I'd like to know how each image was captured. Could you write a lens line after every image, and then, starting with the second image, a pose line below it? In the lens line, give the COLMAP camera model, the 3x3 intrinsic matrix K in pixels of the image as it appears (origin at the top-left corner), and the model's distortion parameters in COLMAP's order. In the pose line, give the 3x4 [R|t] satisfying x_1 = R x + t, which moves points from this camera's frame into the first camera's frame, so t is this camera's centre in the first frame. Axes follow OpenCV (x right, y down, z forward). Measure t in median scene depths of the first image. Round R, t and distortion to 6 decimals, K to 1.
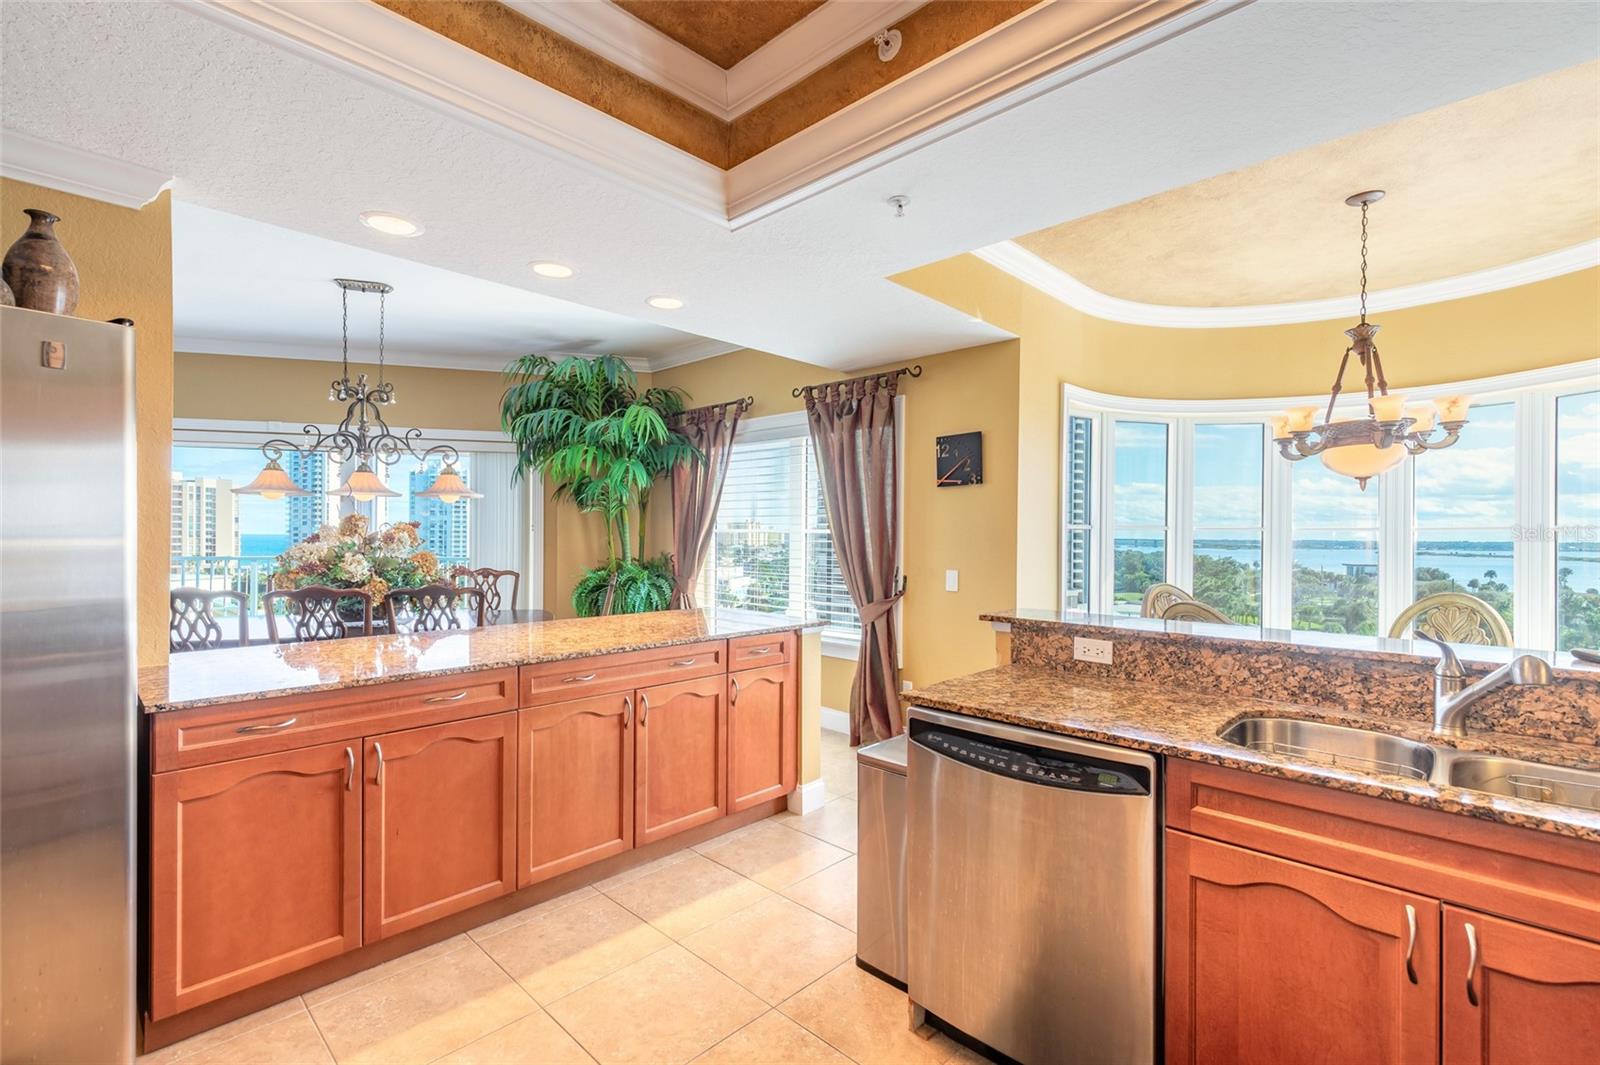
lens RADIAL K [[721.8, 0, 797.3], [0, 721.8, 536.6], [0, 0, 1]] dist [0.009921, -0.002932]
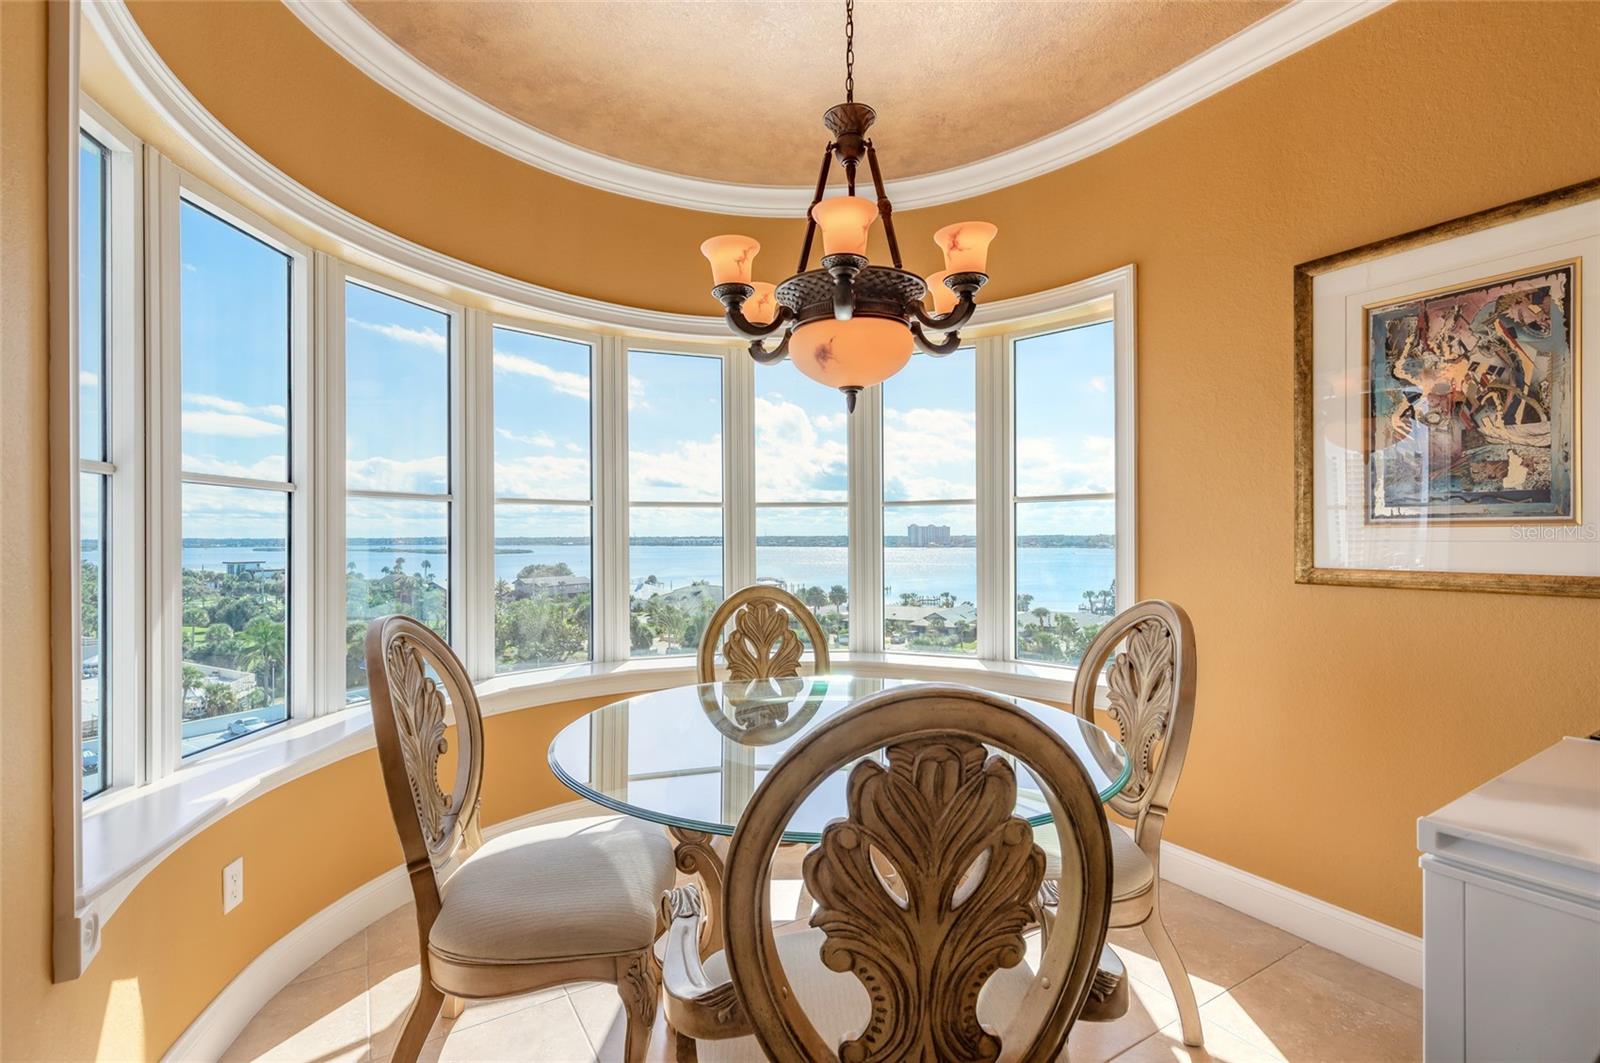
lens RADIAL K [[721.8, 0, 791.5], [0, 721.8, 533.2], [0, 0, 1]] dist [0.009921, -0.002932]
pose [[0.254944, -0.004087, 0.966947, 0.258678], [0.005784, 0.999980, 0.002701, 0.028678], [-0.966939, 0.004904, 0.254962, 0.984478]]
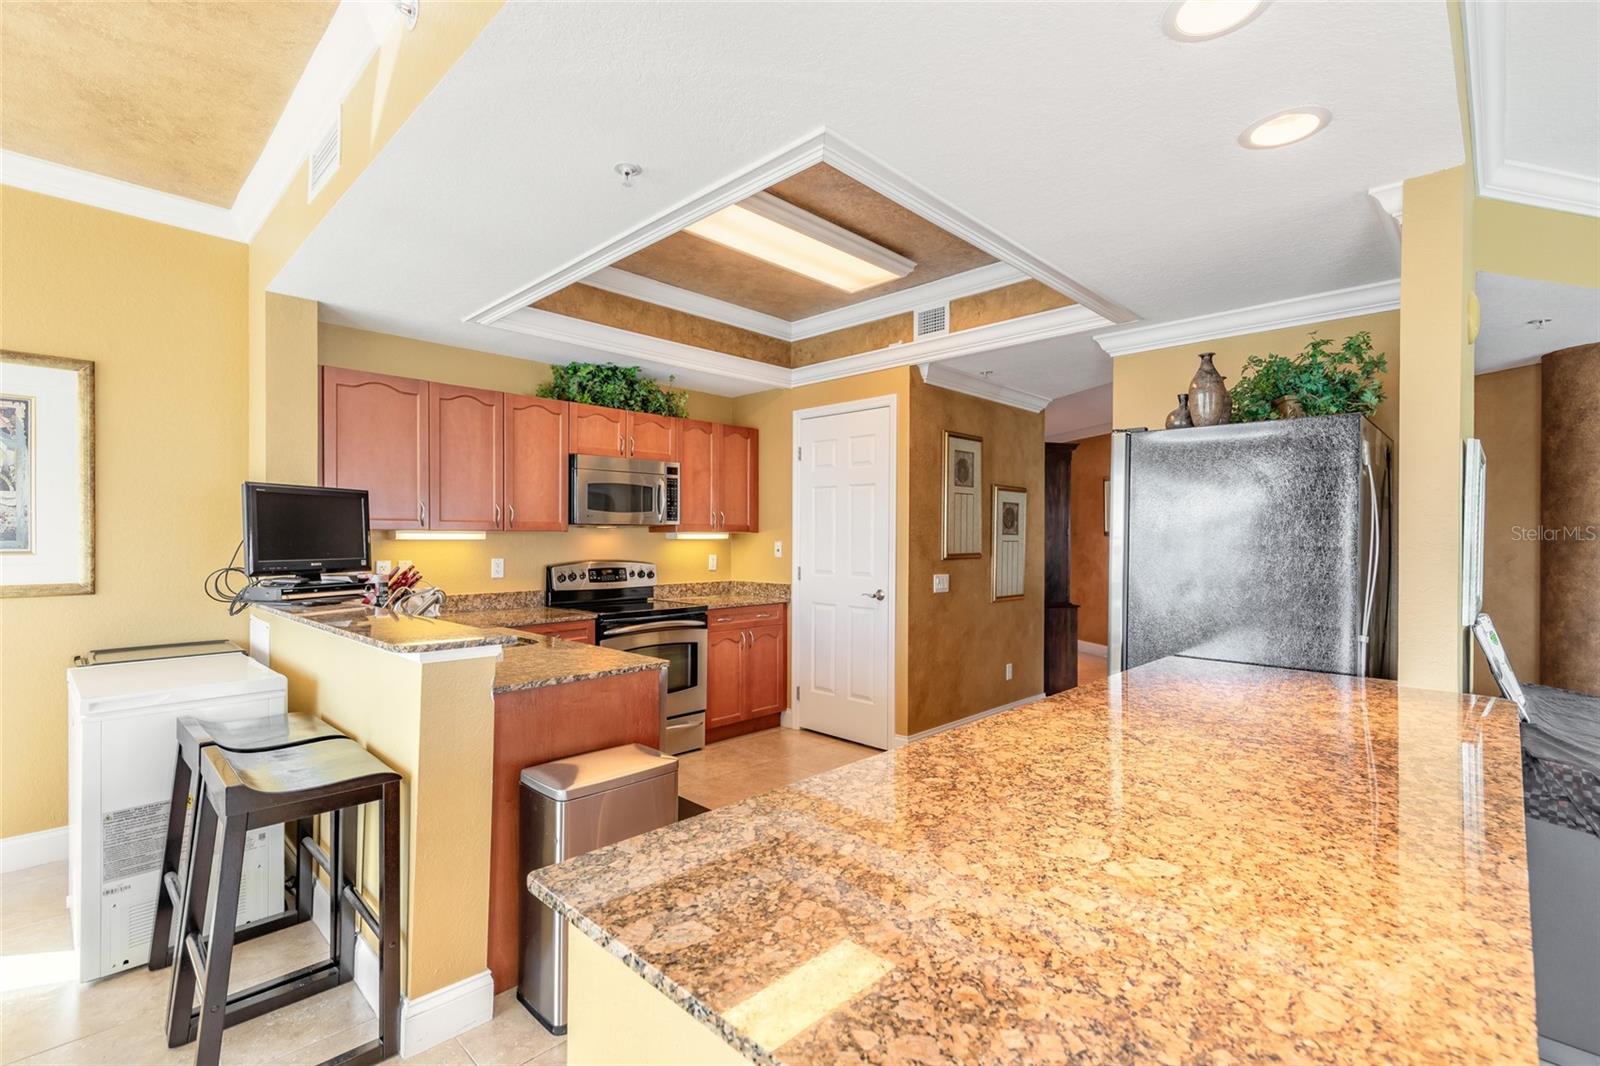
lens RADIAL K [[721.8, 0, 786.5], [0, 721.8, 539.9], [0, 0, 1]] dist [0.009921, -0.002932]
pose [[-0.999832, -0.010382, 0.015102, -0.058013], [-0.010262, 0.999915, 0.008035, -0.011046], [-0.015184, 0.007879, -0.999854, 1.498202]]
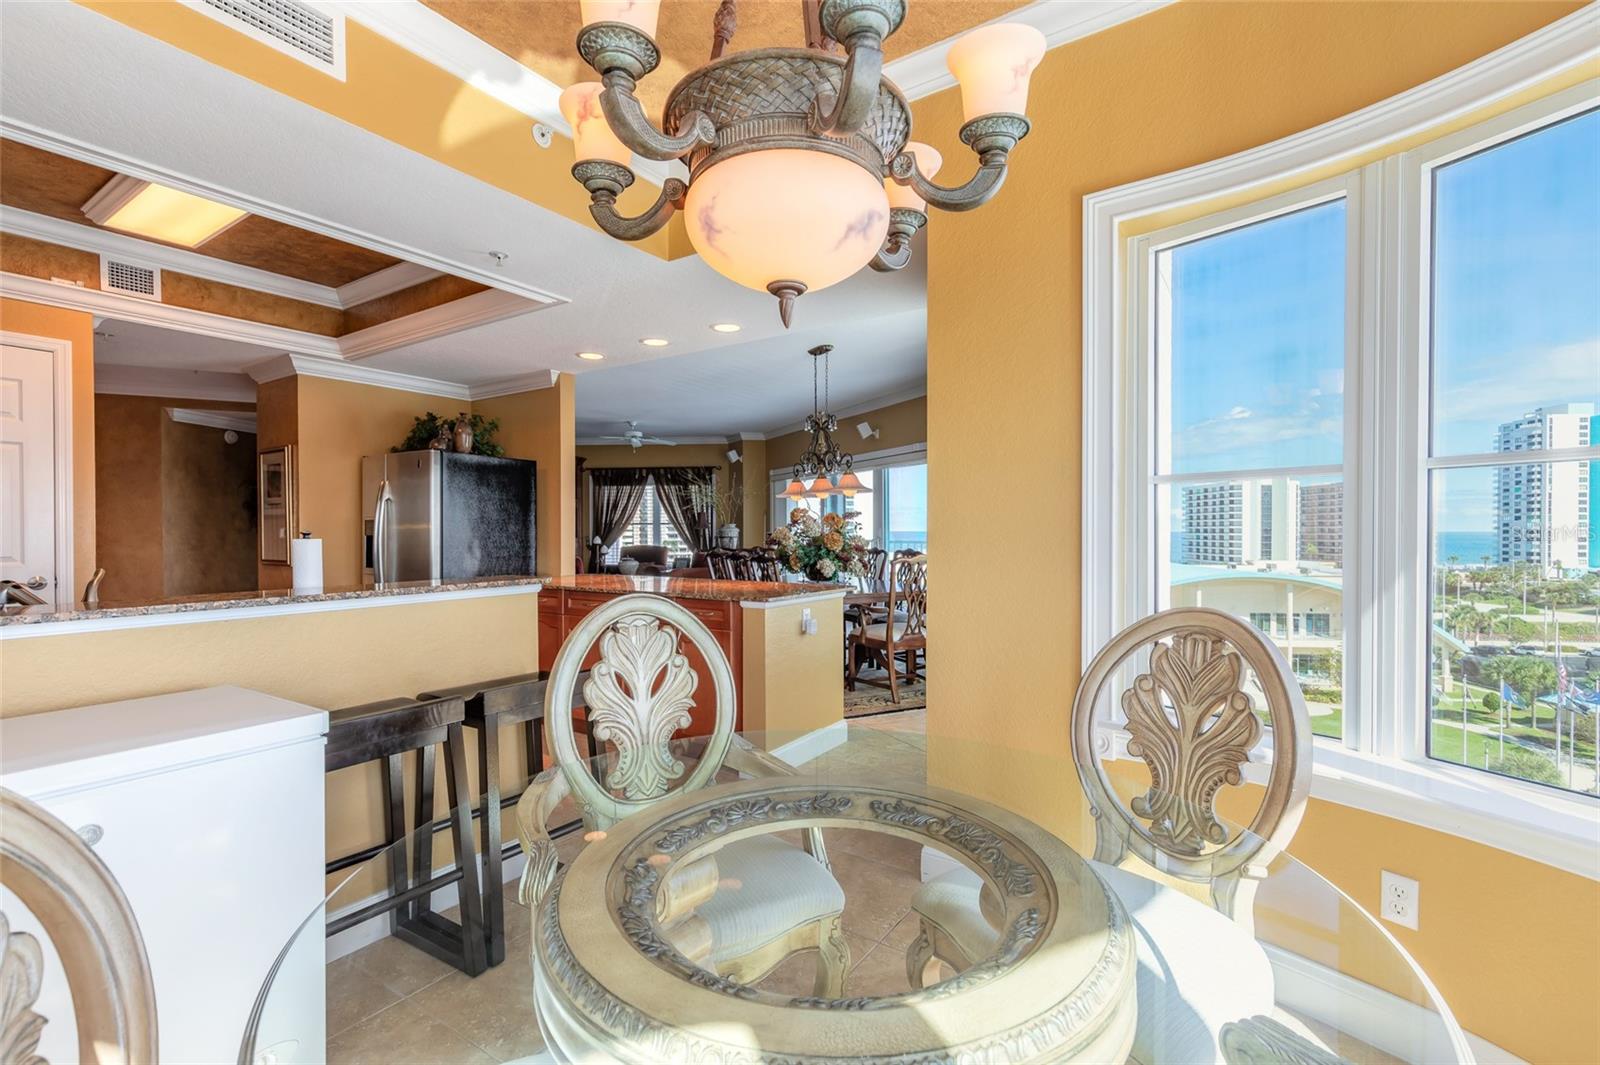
lens RADIAL K [[721.8, 0, 796.3], [0, 721.8, 535.7], [0, 0, 1]] dist [0.009921, -0.002932]
pose [[0.179687, 0.001689, -0.983722, 1.201755], [0.000619, 0.999998, 0.001830, 0.033717], [0.983724, -0.000938, 0.179686, 1.019553]]
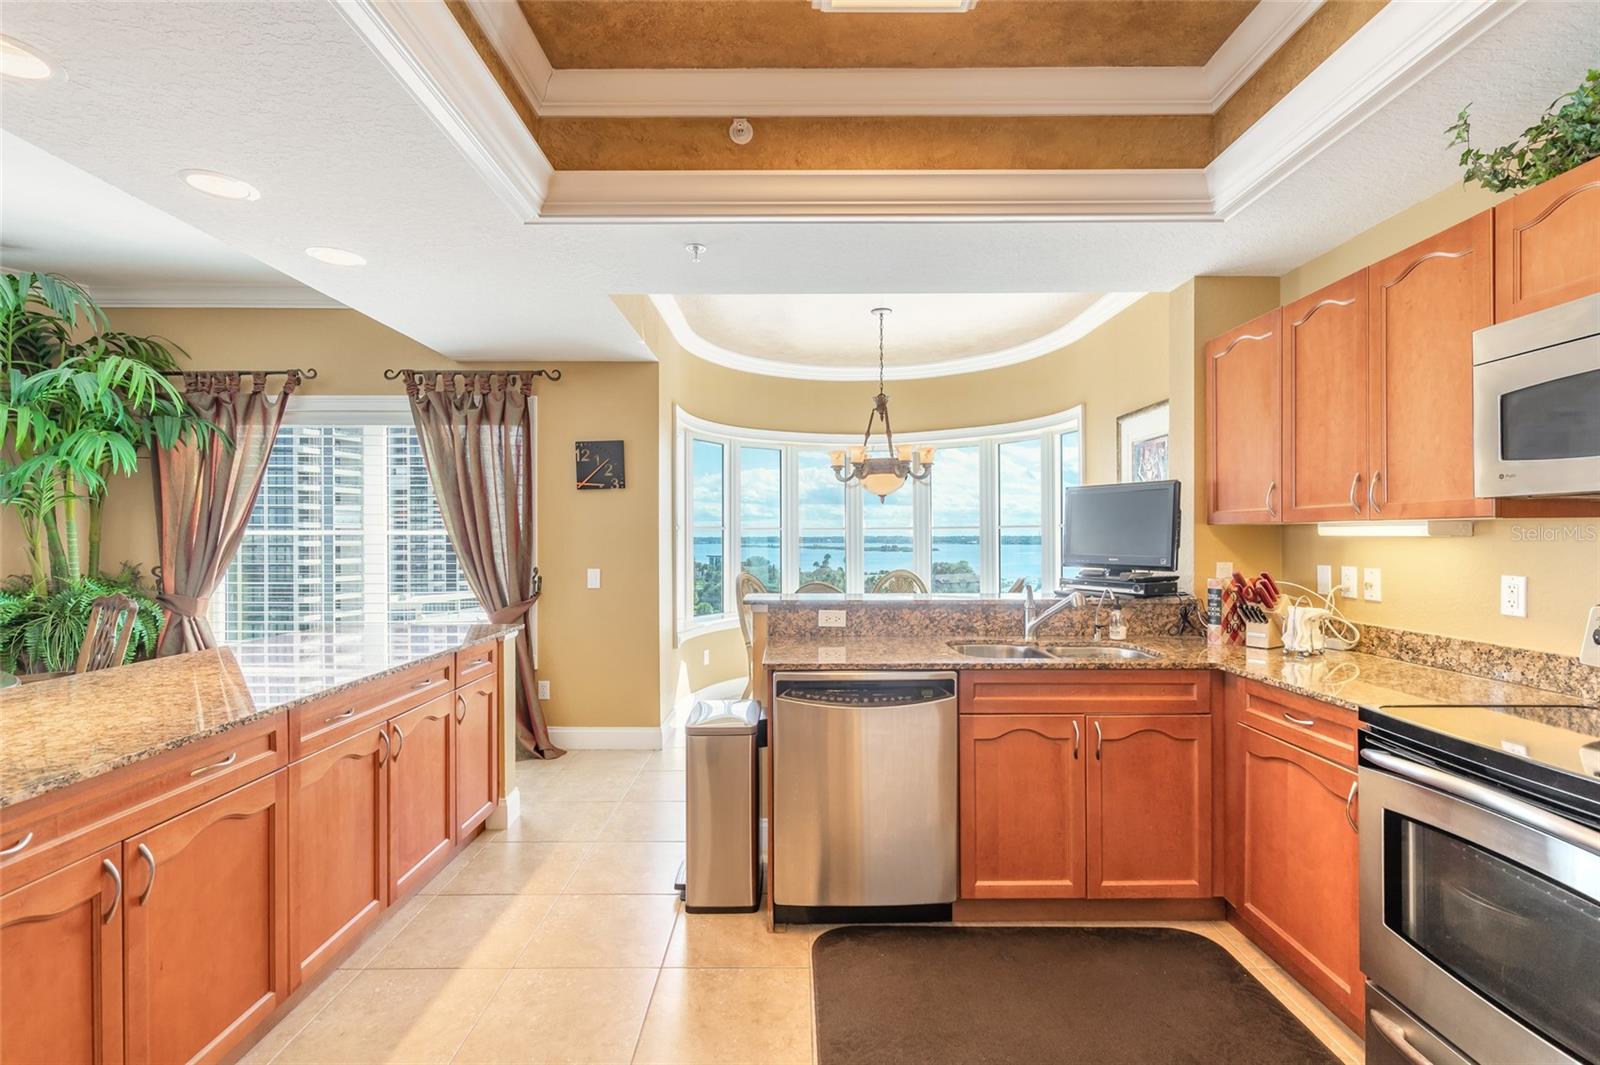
lens RADIAL K [[721.8, 0, 797.0], [0, 721.8, 536.9], [0, 0, 1]] dist [0.009921, -0.002932]
pose [[0.715788, -0.010847, 0.698233, -0.439532], [0.009635, 0.999938, 0.005657, -0.004441], [-0.698251, 0.002678, 0.715848, 0.047322]]
